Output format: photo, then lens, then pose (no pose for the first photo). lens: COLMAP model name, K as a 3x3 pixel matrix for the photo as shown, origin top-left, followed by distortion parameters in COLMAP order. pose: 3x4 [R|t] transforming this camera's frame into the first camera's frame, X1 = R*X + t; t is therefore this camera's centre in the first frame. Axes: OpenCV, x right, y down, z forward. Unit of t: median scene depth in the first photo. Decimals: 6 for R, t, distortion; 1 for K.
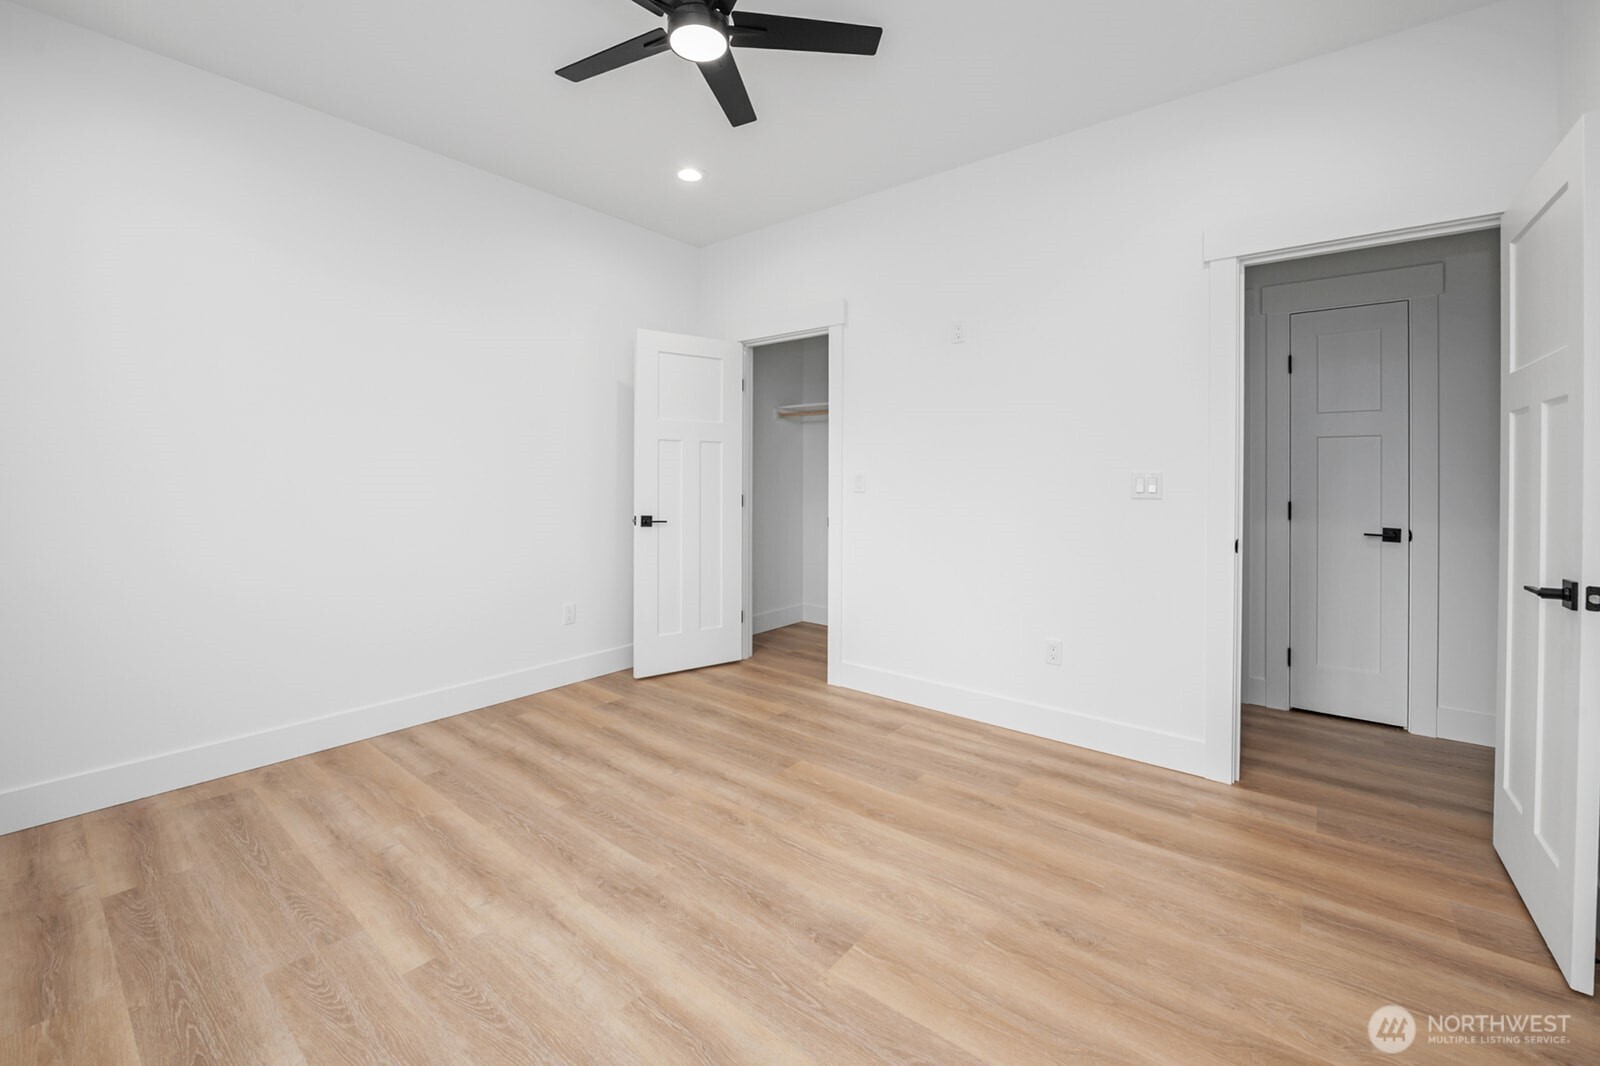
lens RADIAL K [[654.2, 0, 804.5], [0, 654.2, 483.8], [0, 0, 1]] dist [-0.001293, -0.004237]
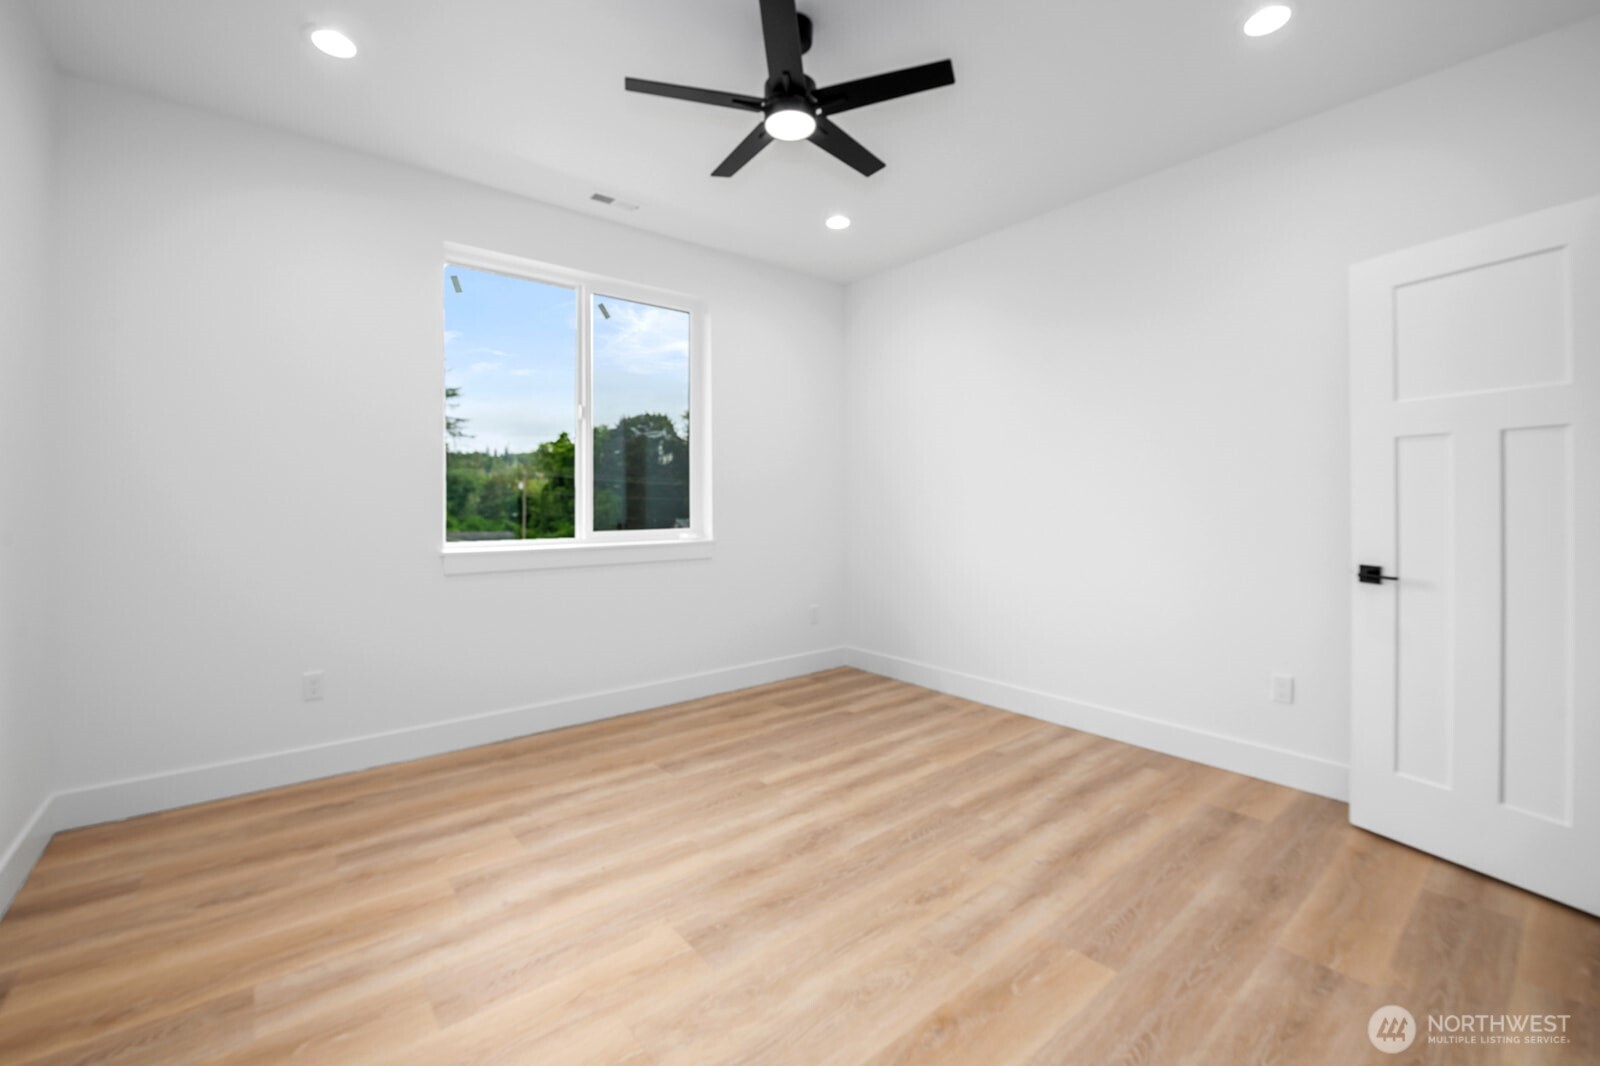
lens RADIAL K [[670.9, 0, 799.4], [0, 670.9, 498.9], [0, 0, 1]] dist [-0.013066, -0.000232]
pose [[-0.216808, -0.010095, -0.976162, 0.752257], [-0.008022, 0.999931, -0.008559, -0.007340], [0.976181, 0.005975, -0.216874, 0.958785]]
